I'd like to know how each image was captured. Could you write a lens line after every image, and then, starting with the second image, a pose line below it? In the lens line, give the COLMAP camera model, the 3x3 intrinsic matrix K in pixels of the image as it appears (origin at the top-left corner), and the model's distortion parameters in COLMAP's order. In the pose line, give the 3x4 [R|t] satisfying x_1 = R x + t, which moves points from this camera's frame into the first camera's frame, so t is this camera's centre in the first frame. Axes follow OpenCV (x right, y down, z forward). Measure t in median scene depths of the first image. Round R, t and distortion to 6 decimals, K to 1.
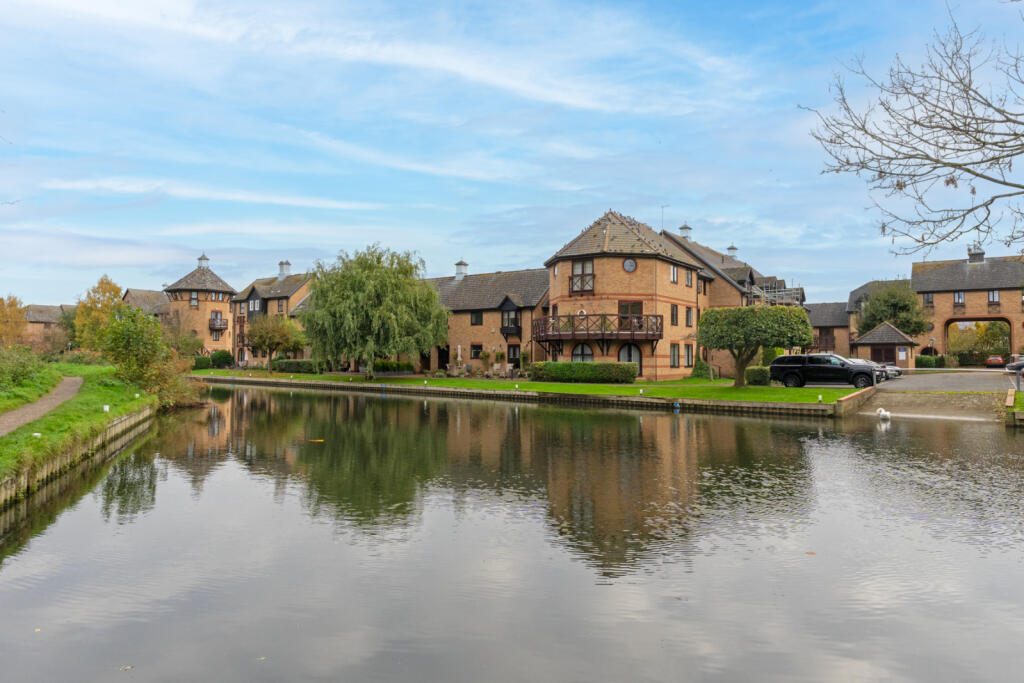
lens RADIAL K [[571.9, 0, 510.8], [0, 571.9, 348.9], [0, 0, 1]] dist [0.001326, 0.000624]
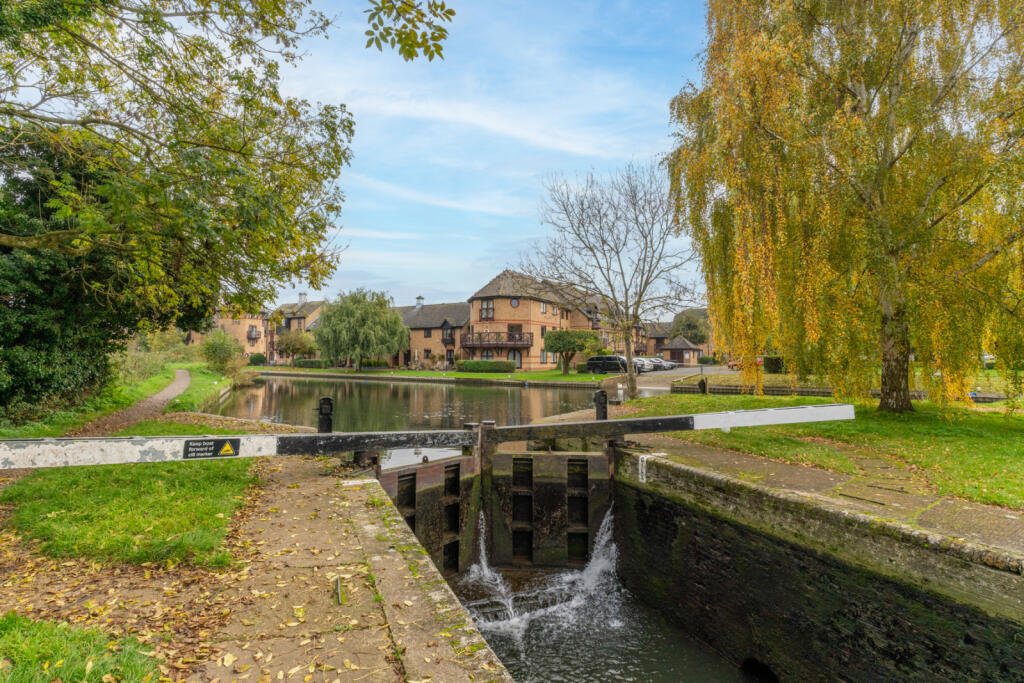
lens RADIAL K [[427.1, 0, 513.1], [0, 427.1, 347.1], [0, 0, 1]] dist [-0.000722, -0.000038]
pose [[0.996432, 0.000241, 0.084393, 0.082581], [0.000530, 0.999958, -0.009116, -0.003870], [-0.084392, 0.009129, 0.996391, -0.222104]]
